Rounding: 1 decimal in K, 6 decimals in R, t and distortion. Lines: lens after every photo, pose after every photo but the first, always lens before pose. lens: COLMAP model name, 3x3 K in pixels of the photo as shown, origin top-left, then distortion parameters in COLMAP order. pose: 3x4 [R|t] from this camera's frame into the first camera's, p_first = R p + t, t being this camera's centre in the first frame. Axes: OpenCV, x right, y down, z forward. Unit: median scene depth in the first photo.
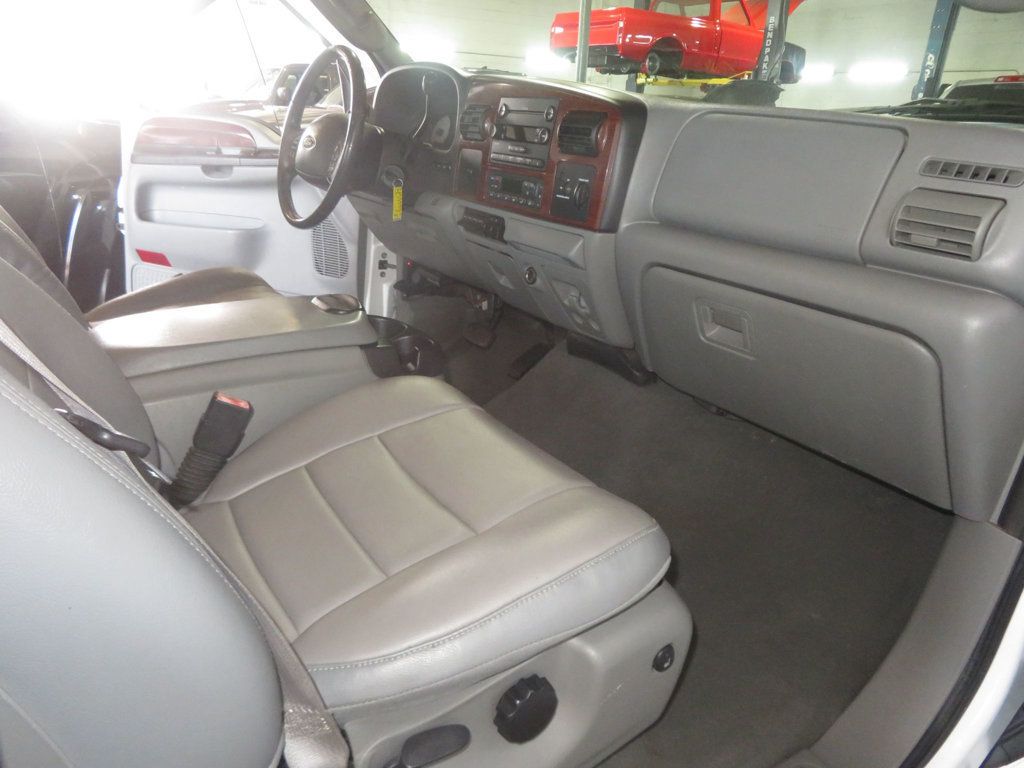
lens RADIAL K [[739.4, 0, 519.5], [0, 739.4, 382.5], [0, 0, 1]] dist [-0.008441, 0.004409]
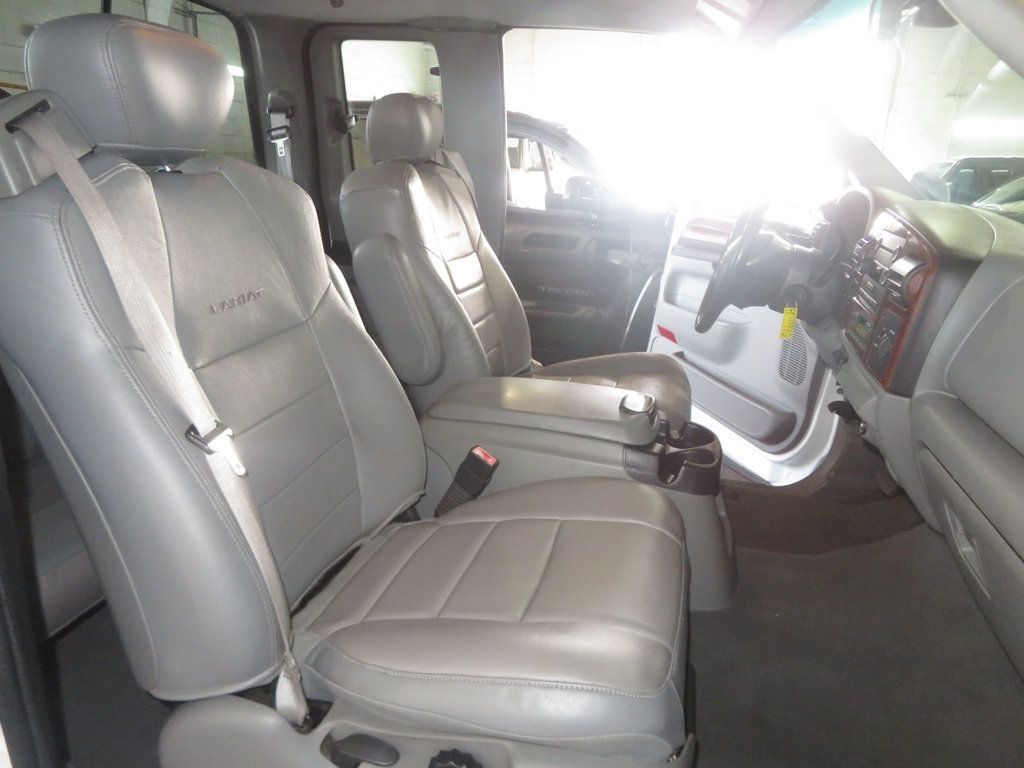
lens RADIAL K [[749.1, 0, 512.0], [0, 749.1, 384.0], [0, 0, 1]] dist [0.002429, 0.003776]
pose [[0.679990, 0.208043, -0.703087, 0.396047], [-0.283188, 0.959013, 0.009886, -0.090580], [0.676327, 0.192383, 0.711035, 0.067676]]
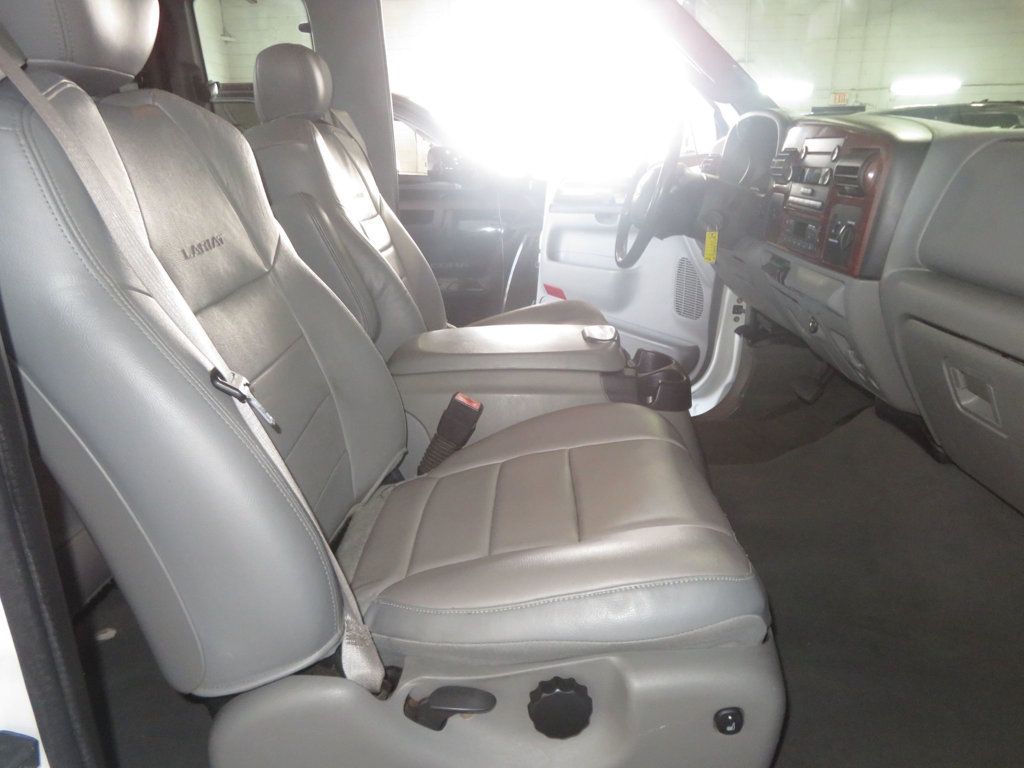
lens RADIAL K [[747.2, 0, 518.3], [0, 747.2, 384.6], [0, 0, 1]] dist [0.000227, 0.006050]
pose [[0.828312, 0.116876, -0.547942, 0.263247], [-0.150465, 0.988476, -0.016614, 0.004429], [0.539685, 0.096208, 0.836352, 0.011774]]
